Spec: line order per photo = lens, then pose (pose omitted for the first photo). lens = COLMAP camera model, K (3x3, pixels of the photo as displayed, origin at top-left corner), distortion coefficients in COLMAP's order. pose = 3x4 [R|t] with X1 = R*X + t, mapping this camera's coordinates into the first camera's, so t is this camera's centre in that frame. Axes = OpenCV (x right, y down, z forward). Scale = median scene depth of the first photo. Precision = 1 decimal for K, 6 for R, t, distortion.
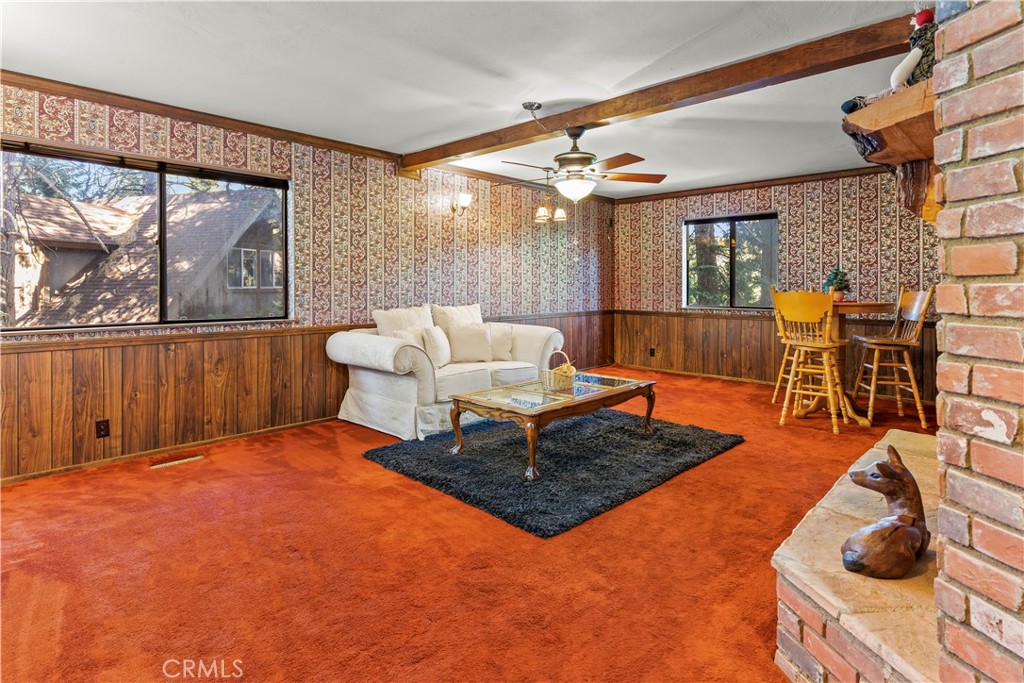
lens RADIAL K [[534.2, 0, 499.0], [0, 534.2, 285.2], [0, 0, 1]] dist [0.000587, 0.000101]
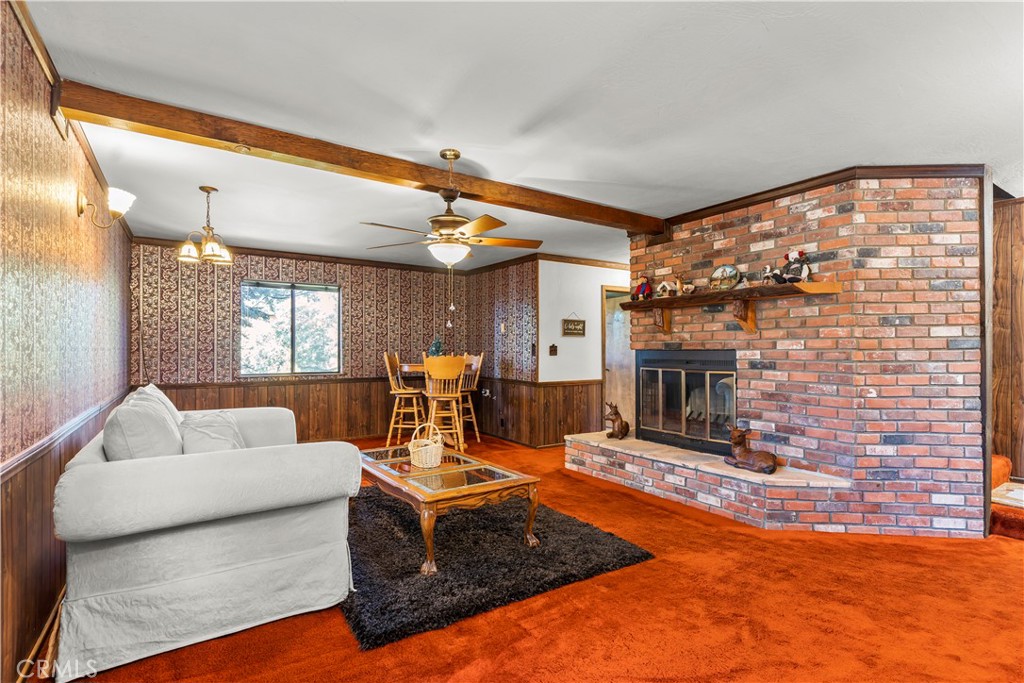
lens RADIAL K [[499.8, 0, 511.4], [0, 499.8, 348.2], [0, 0, 1]] dist [0.011114, -0.001548]
pose [[0.202525, 0.006483, 0.979256, -0.526856], [-0.000355, 0.999979, -0.006547, -0.000354], [-0.979277, 0.000979, 0.202523, 0.508909]]
